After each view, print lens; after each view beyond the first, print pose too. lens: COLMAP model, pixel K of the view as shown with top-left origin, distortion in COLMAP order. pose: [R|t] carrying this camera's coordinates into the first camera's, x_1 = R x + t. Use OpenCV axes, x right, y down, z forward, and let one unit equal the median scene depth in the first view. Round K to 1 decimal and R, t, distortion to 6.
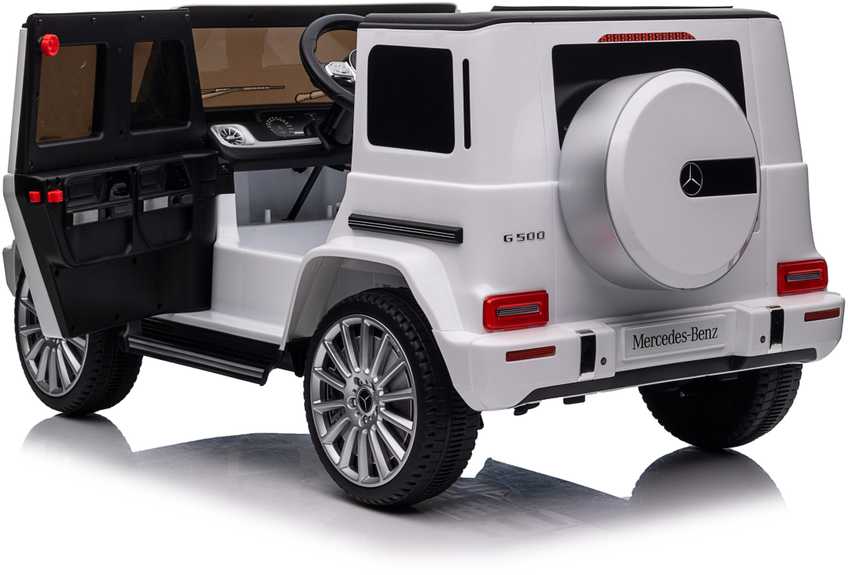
lens RADIAL K [[2198.4, 0, 418.9], [0, 2198.4, 291.9], [0, 0, 1]] dist [-0.030077, 0.000000]
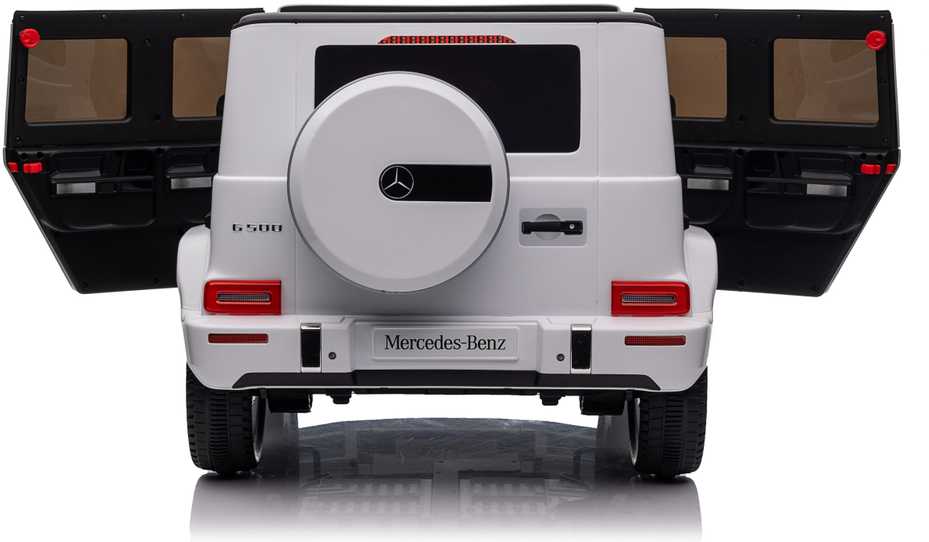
lens RADIAL K [[2300.8, 0, 462.5], [0, 2300.8, 276.1], [0, 0, 1]] dist [-0.076428, 0.000000]
pose [[0.778494, 0.081952, -0.622278, 0.771759], [-0.086884, 0.995965, 0.022470, -0.033716], [0.621609, 0.036573, 0.782474, 0.195757]]
